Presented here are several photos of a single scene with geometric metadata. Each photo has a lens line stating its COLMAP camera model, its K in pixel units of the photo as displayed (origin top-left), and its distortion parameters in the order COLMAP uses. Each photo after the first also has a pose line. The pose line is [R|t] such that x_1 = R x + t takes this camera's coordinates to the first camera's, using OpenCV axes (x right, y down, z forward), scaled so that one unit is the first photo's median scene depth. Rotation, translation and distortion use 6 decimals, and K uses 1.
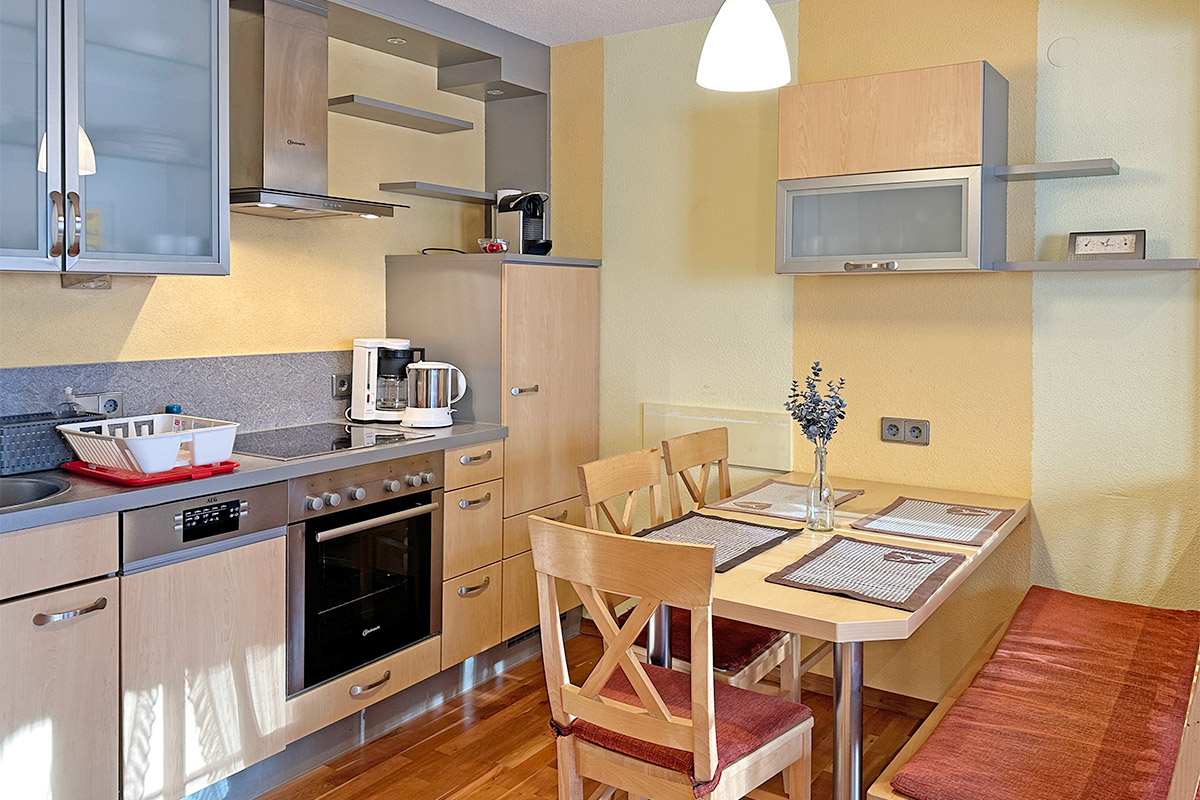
lens RADIAL K [[903.8, 0, 600.0], [0, 903.8, 400.0], [0, 0, 1]] dist [0.137506, -0.209110]
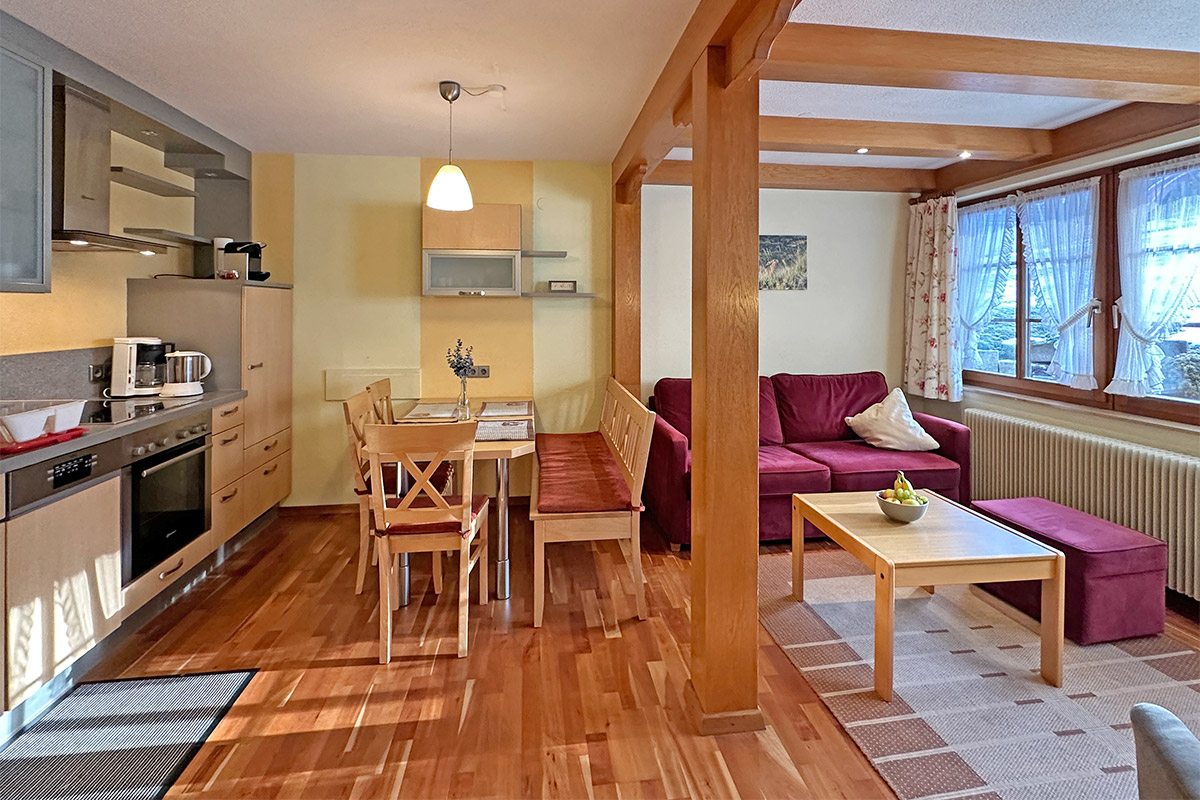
lens RADIAL K [[486.5, 0, 600.6], [0, 486.5, 379.0], [0, 0, 1]] dist [0.000160, 0.000013]
pose [[0.771957, -0.094006, 0.628686, -0.172520], [0.072511, 0.995571, 0.059830, 0.004435], [-0.631526, -0.000600, 0.775354, -0.049339]]
